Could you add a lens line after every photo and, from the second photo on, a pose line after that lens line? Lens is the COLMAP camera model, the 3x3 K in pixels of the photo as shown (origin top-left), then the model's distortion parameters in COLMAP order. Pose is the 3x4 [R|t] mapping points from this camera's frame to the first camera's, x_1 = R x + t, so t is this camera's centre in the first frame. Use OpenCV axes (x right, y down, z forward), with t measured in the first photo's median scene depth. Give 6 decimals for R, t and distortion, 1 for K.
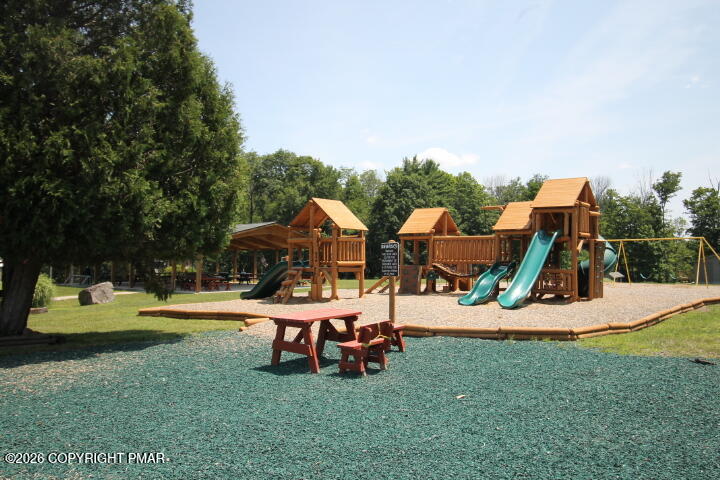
lens RADIAL K [[571.8, 0, 360.9], [0, 571.8, 251.1], [0, 0, 1]] dist [0.009065, 0.001391]
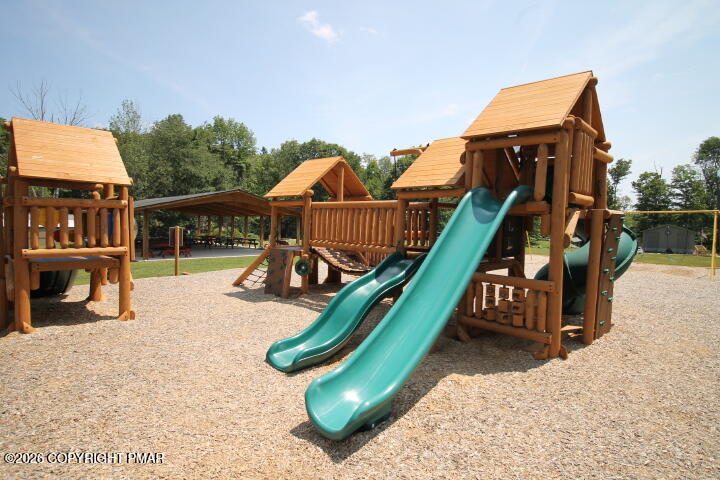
lens RADIAL K [[395.7, 0, 367.8], [0, 395.7, 241.4], [0, 0, 1]] dist [0.003298, 0.000416]
pose [[0.998173, 0.018317, -0.057569, 0.036767], [-0.014821, 0.998054, 0.060576, -0.001832], [0.058567, -0.059612, 0.996502, 0.103083]]
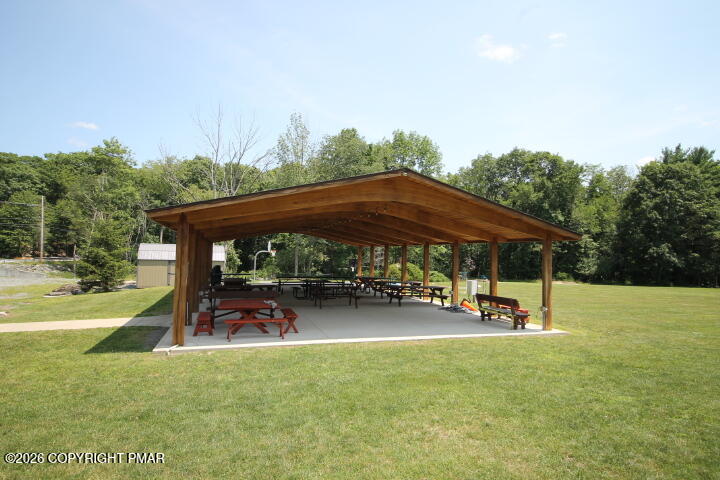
lens RADIAL K [[429.0, 0, 360.0], [0, 429.0, 240.0], [0, 0, 1]] dist [-0.005768, -0.000748]
pose [[0.869415, 0.000898, -0.494082, -0.007890], [-0.013525, 0.999667, -0.021981, 0.001219], [0.493897, 0.025793, 0.869138, 0.226558]]
